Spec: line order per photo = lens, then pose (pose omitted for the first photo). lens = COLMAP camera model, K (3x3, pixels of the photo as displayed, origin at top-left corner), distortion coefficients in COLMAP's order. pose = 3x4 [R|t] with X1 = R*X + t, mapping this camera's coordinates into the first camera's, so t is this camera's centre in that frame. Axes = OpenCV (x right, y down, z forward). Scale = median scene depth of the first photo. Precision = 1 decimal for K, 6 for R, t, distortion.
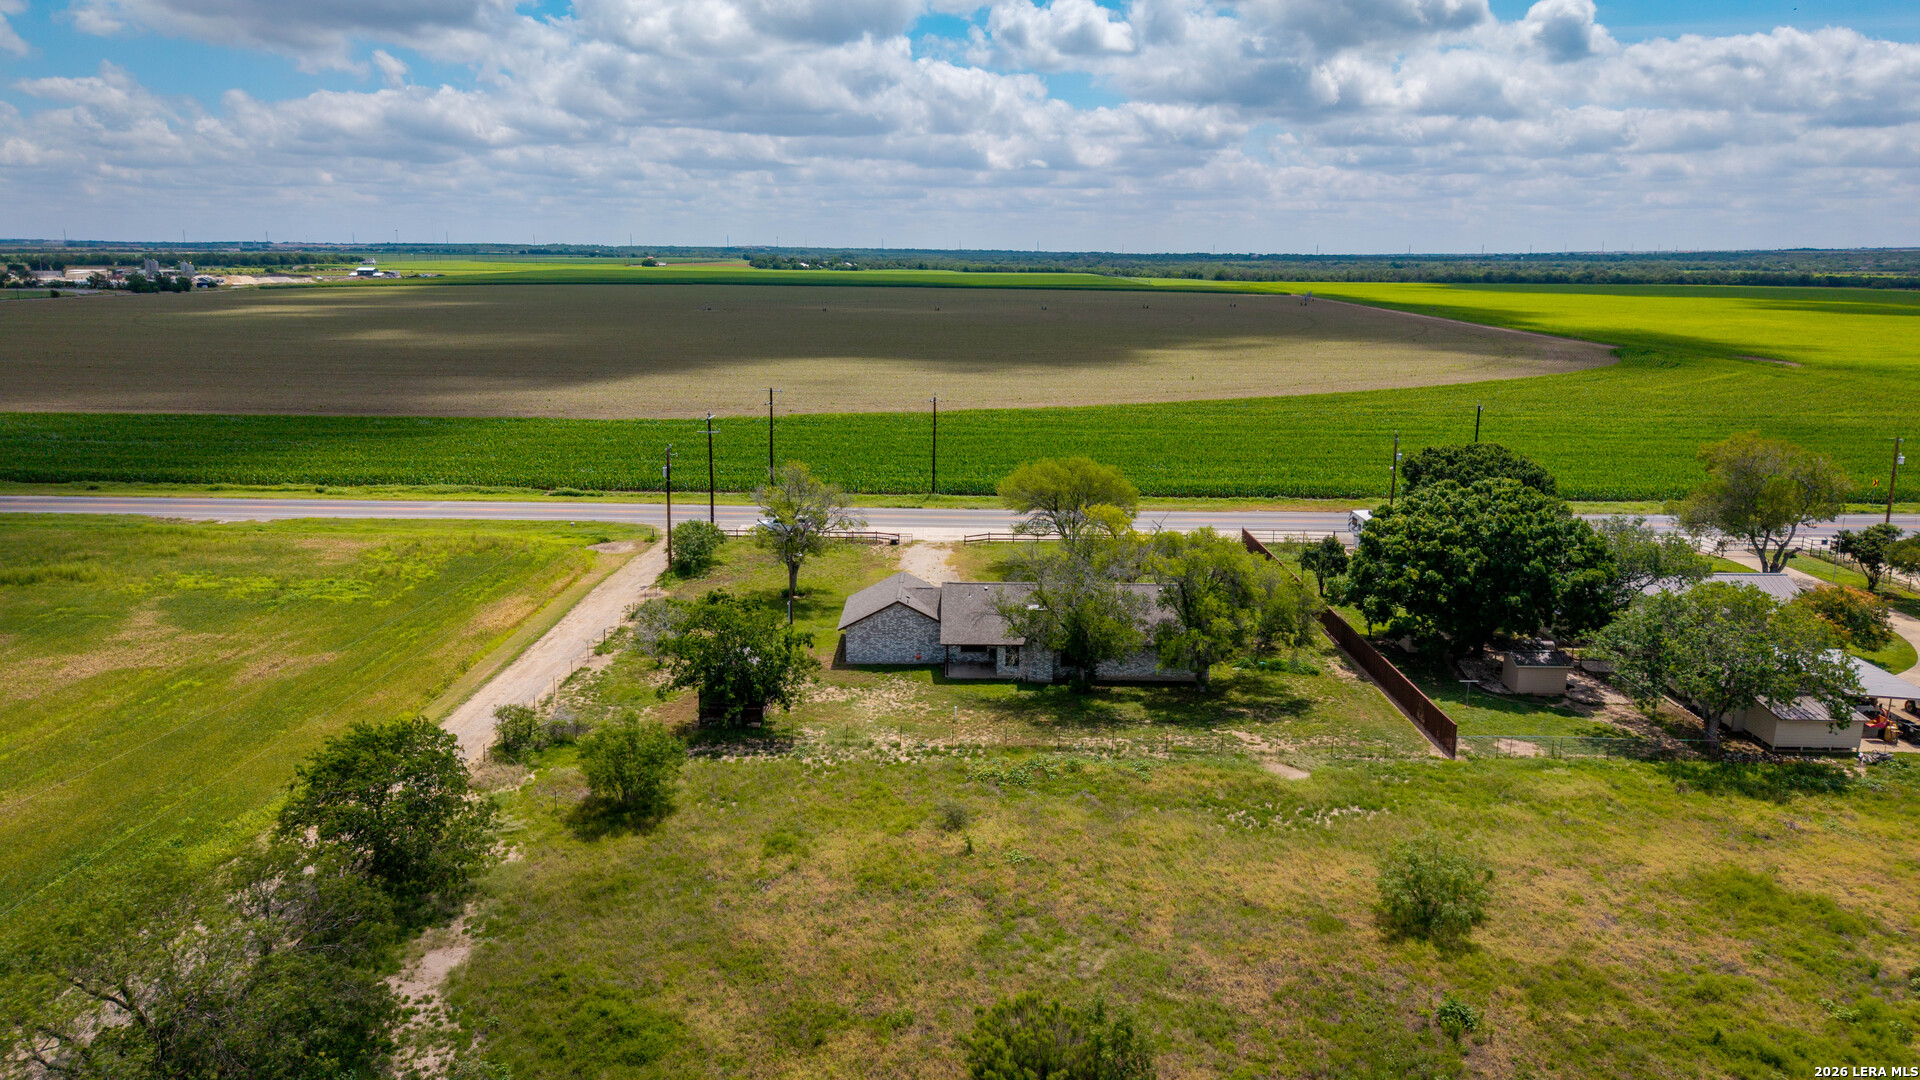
lens RADIAL K [[1291.1, 0, 960.0], [0, 1291.1, 540.0], [0, 0, 1]] dist [0.015941, -0.004252]
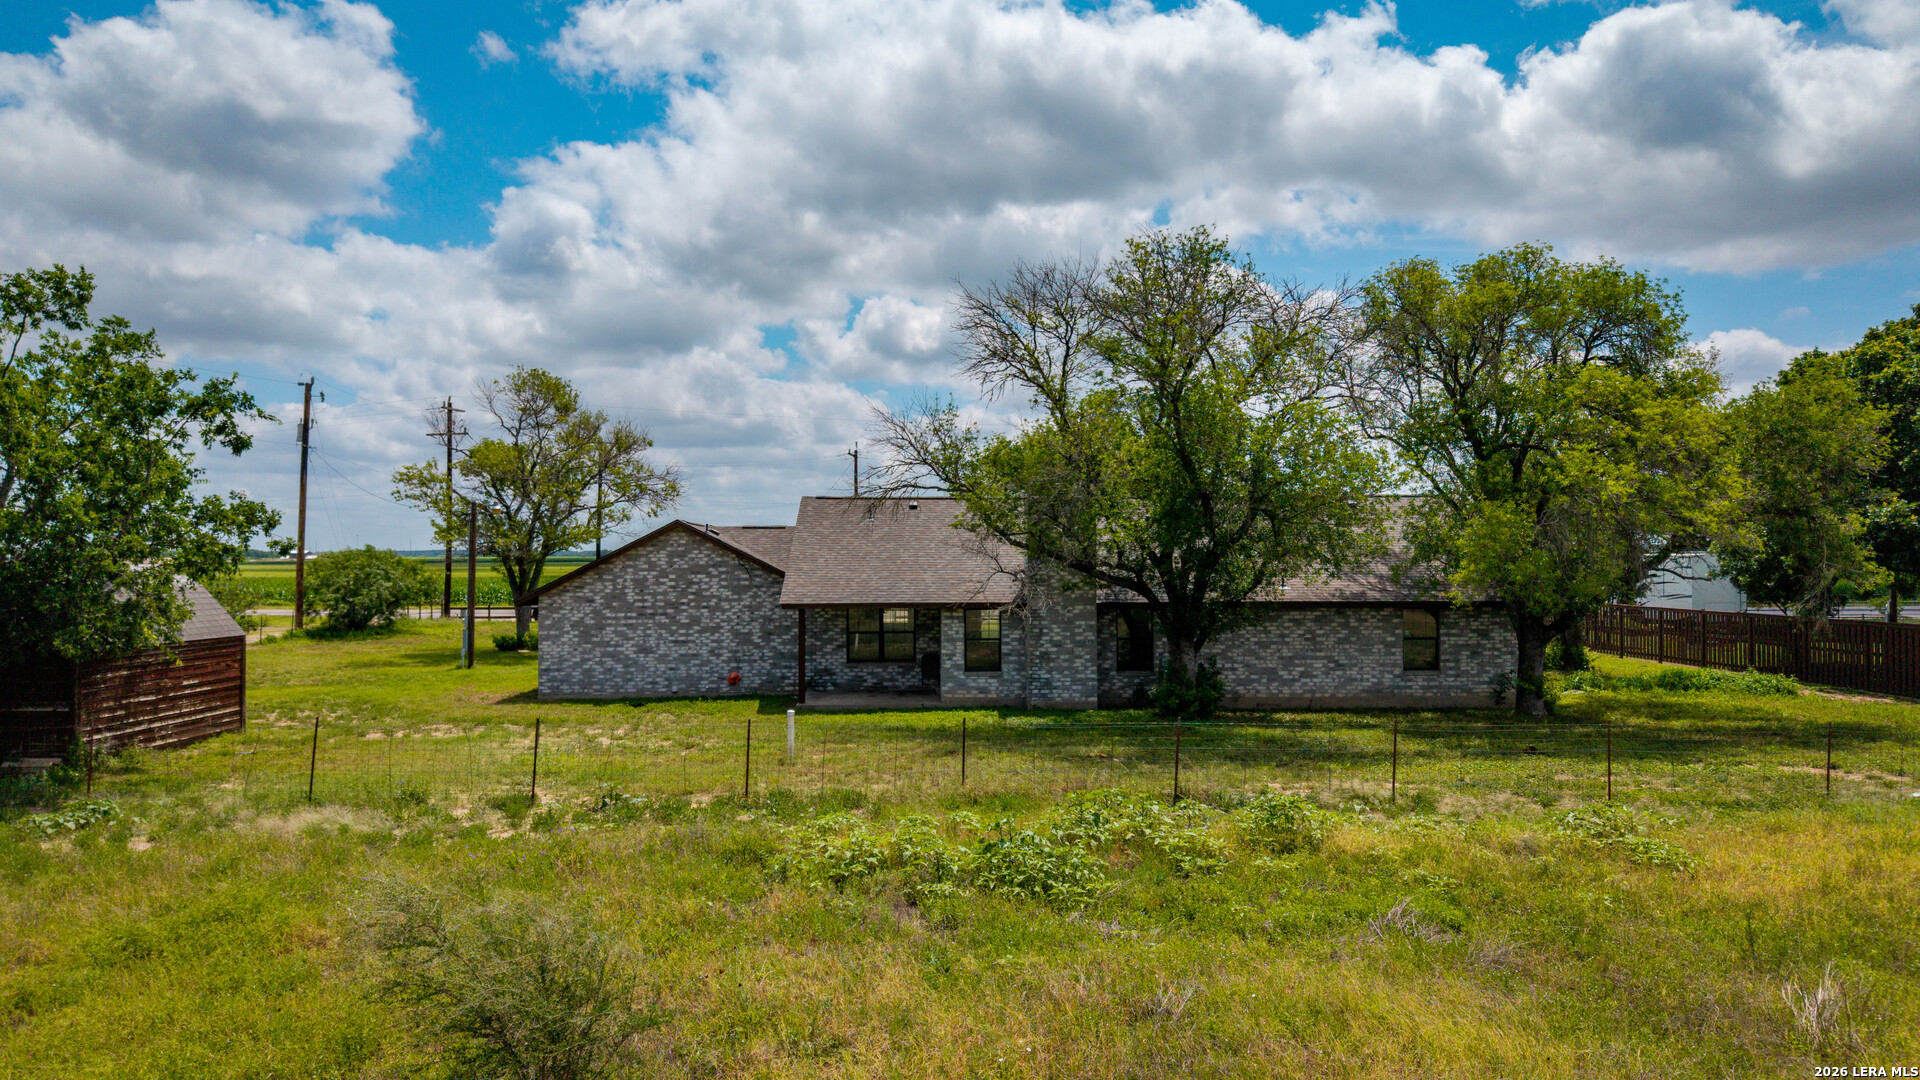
lens RADIAL K [[1291.1, 0, 960.0], [0, 1291.1, 540.0], [0, 0, 1]] dist [0.015941, -0.004252]
pose [[0.999548, -0.013301, 0.026965, 0.025008], [0.019372, 0.970773, -0.239217, 0.147903], [-0.022995, 0.239631, 0.970592, 0.646657]]
